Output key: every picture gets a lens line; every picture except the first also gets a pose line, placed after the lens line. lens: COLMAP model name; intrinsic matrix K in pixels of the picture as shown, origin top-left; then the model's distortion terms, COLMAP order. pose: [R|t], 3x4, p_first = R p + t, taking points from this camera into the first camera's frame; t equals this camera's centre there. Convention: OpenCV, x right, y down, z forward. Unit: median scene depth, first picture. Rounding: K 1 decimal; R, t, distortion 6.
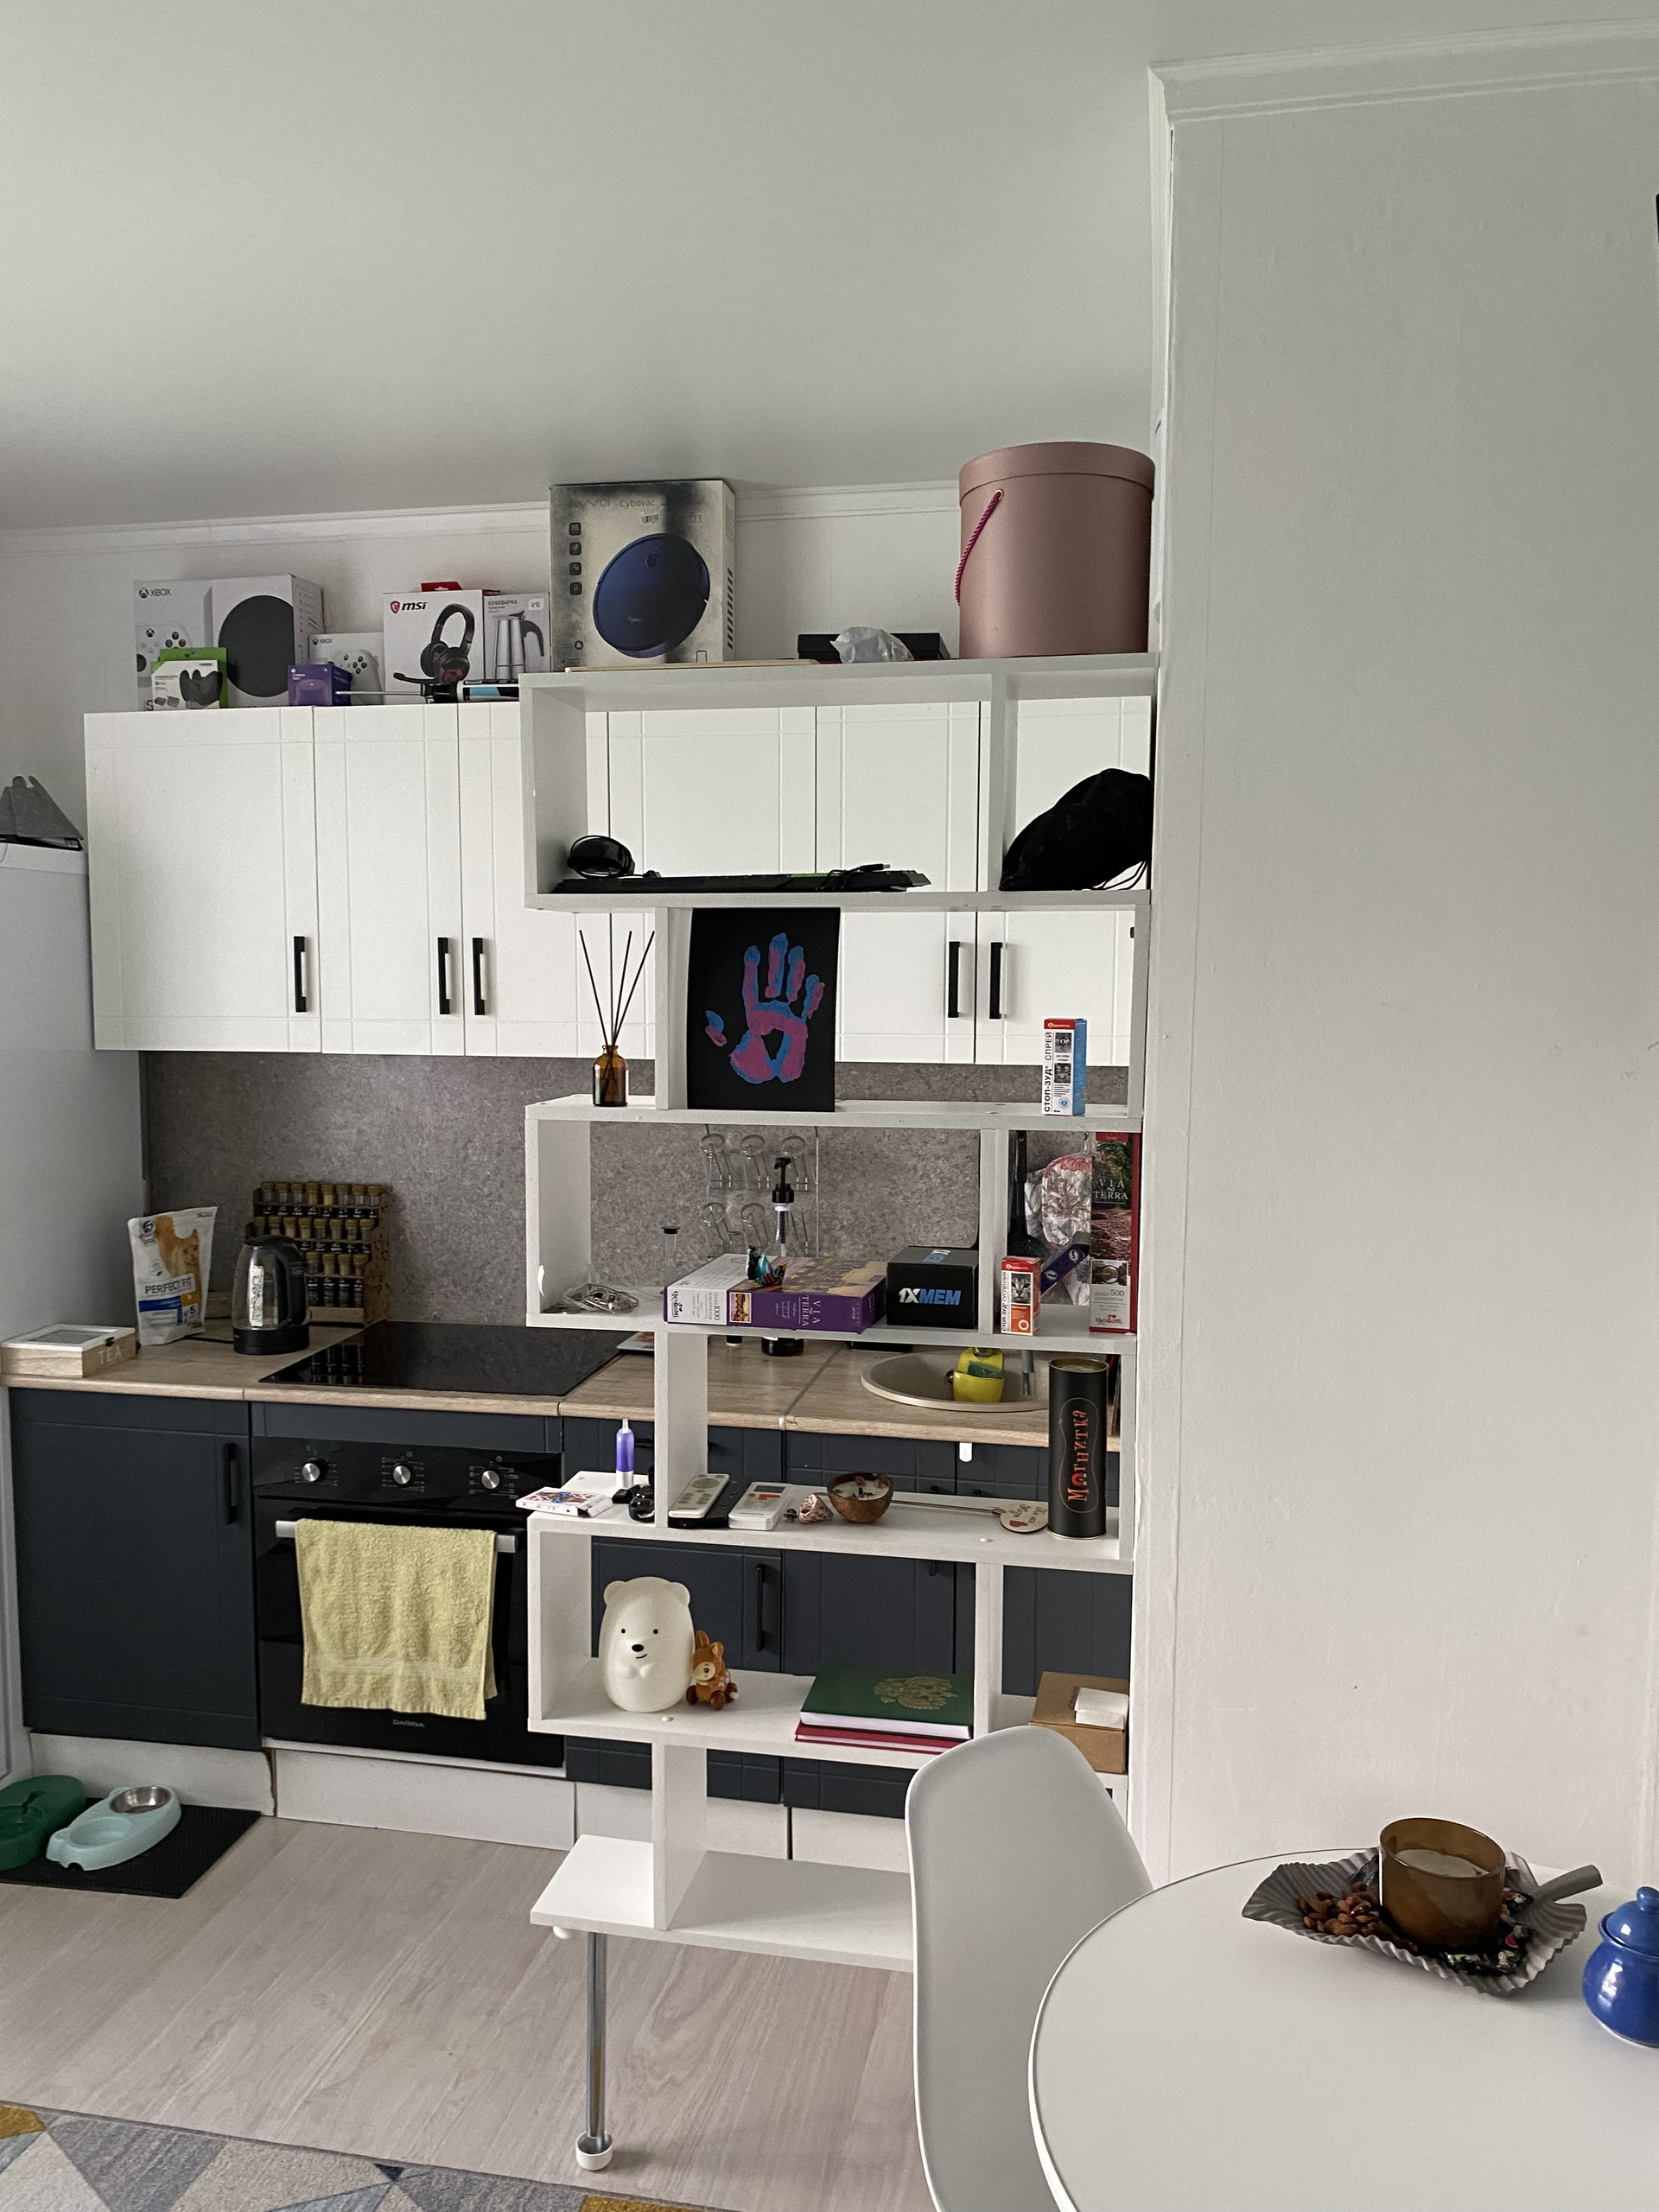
lens RADIAL K [[1695.4, 0, 799.9], [0, 1695.4, 1118.7], [0, 0, 1]] dist [0.066106, -0.085356]
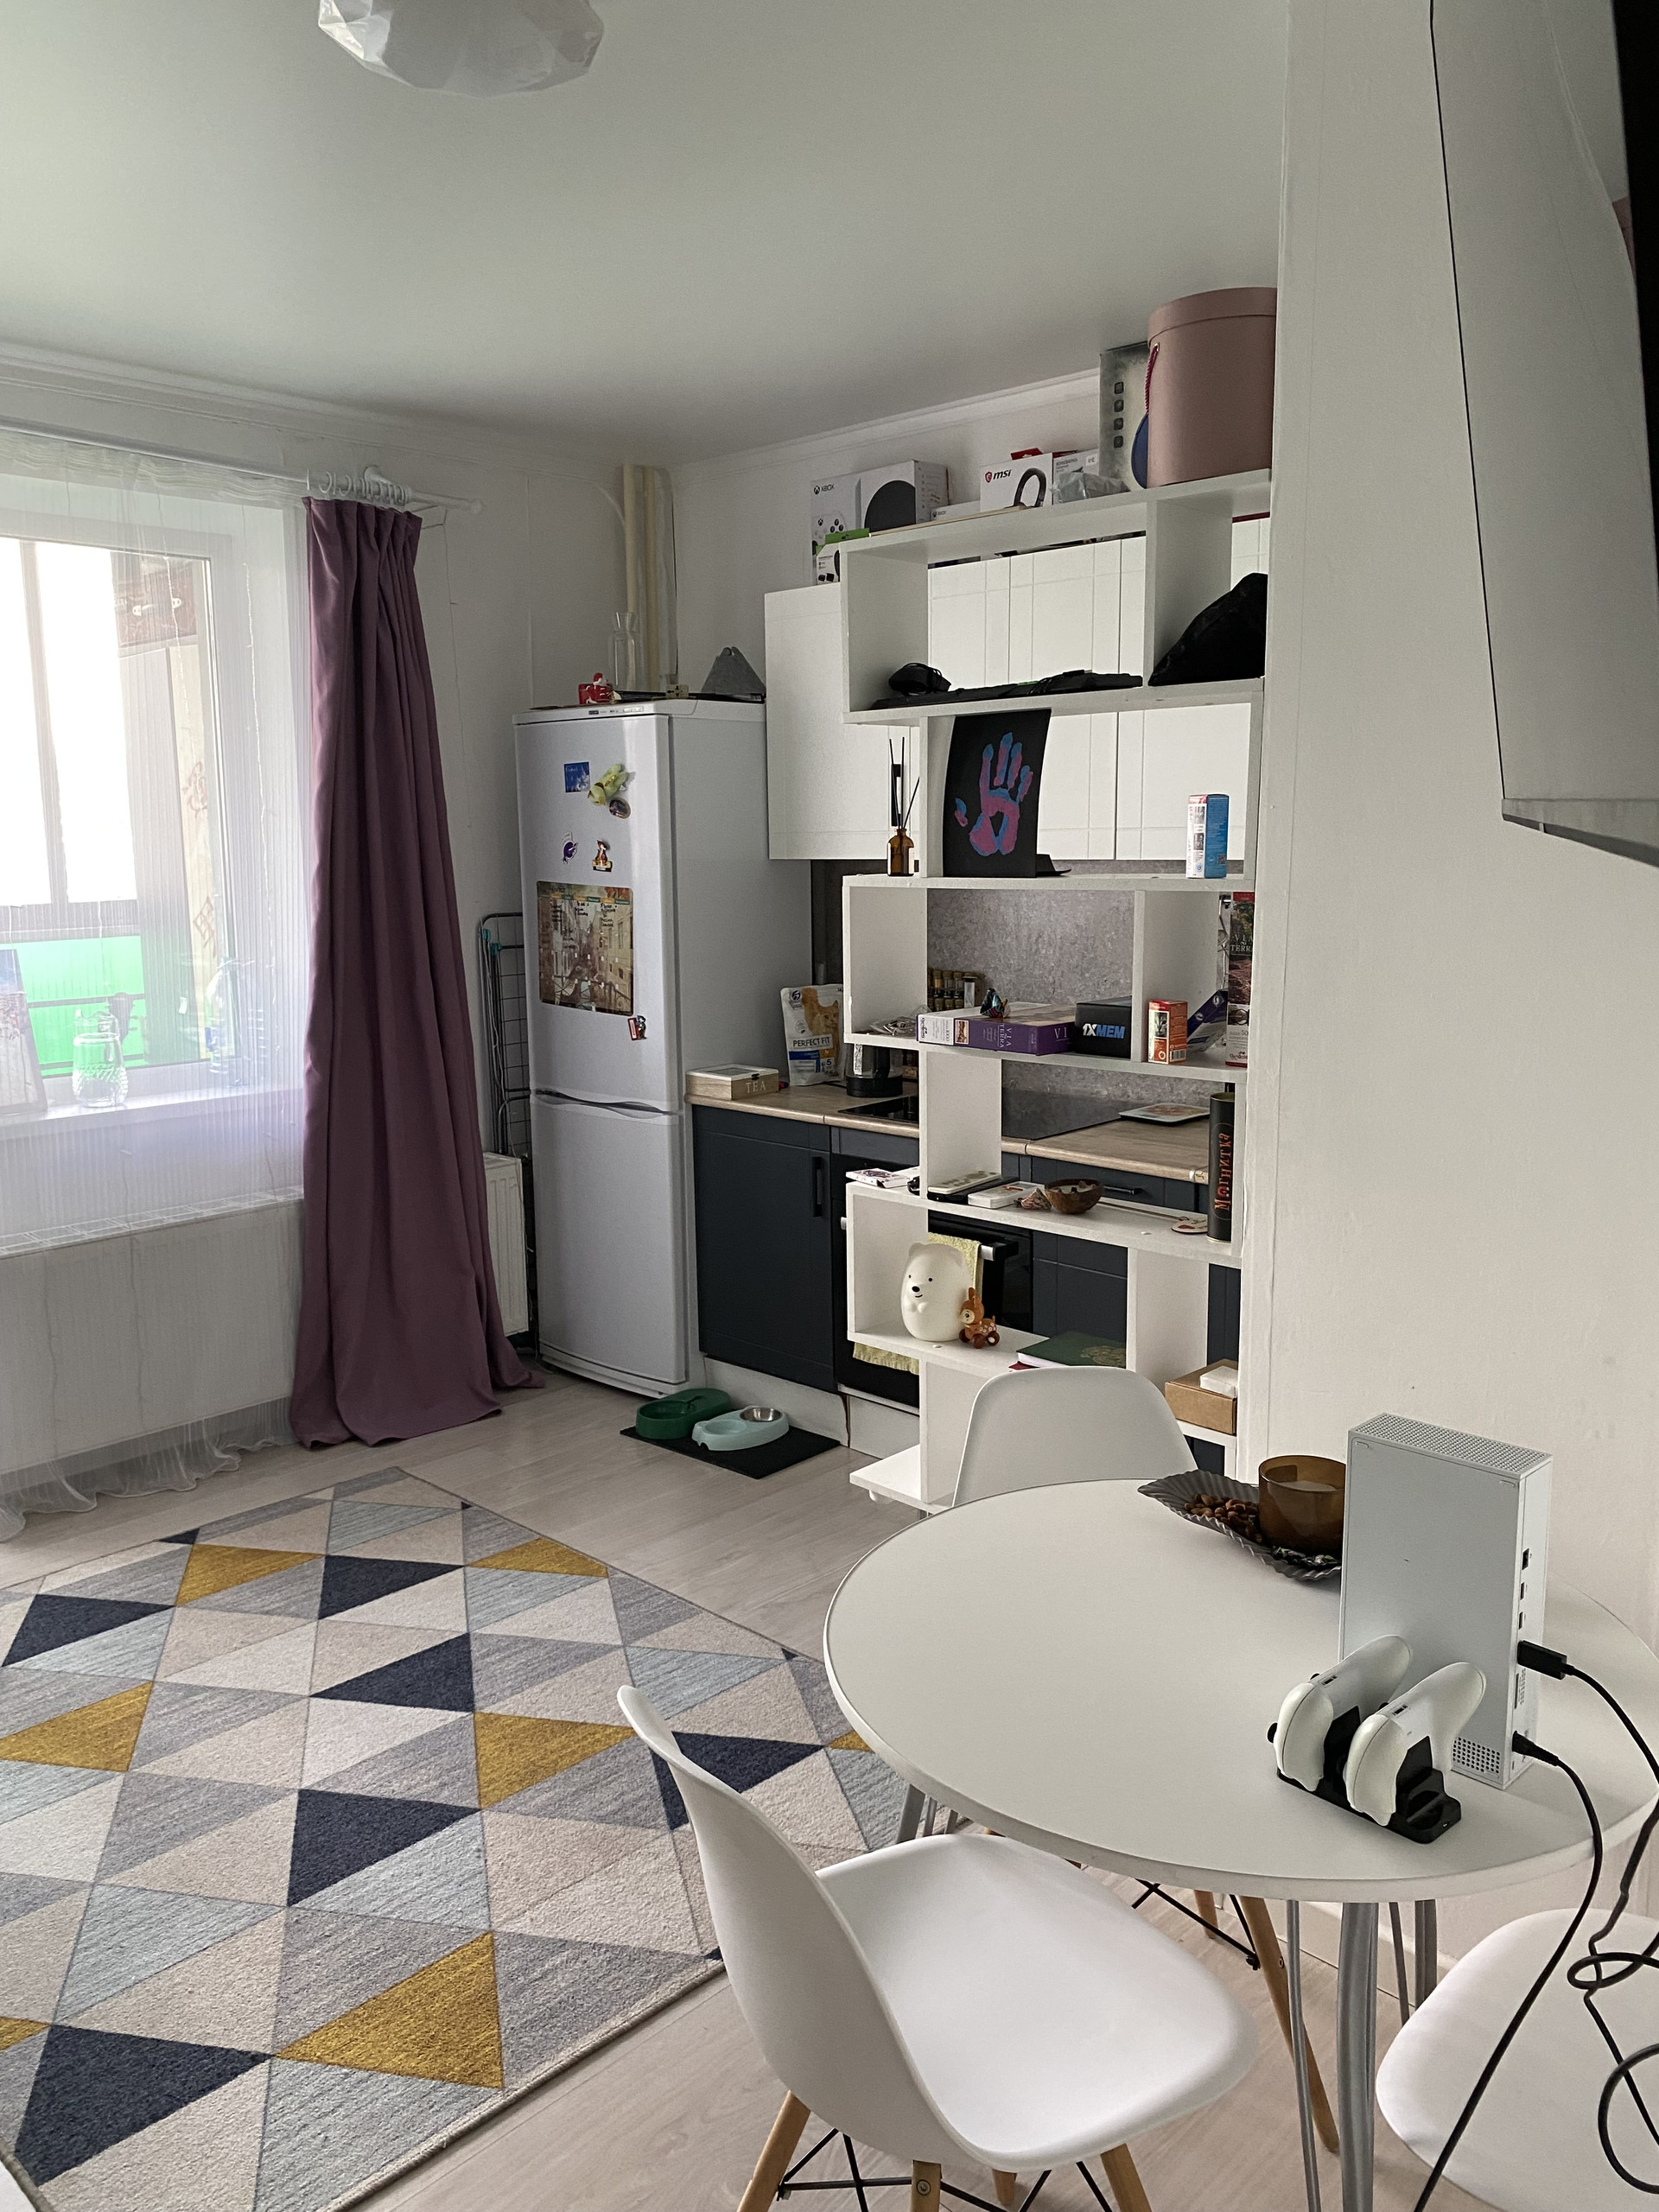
lens RADIAL K [[1695.4, 0, 816.5], [0, 1695.4, 1107.5], [0, 0, 1]] dist [0.066106, -0.085356]
pose [[0.843651, 0.074949, -0.531634, 0.340842], [-0.033105, 0.995586, 0.087822, 0.036435], [0.535870, -0.056491, 0.842409, -0.088649]]
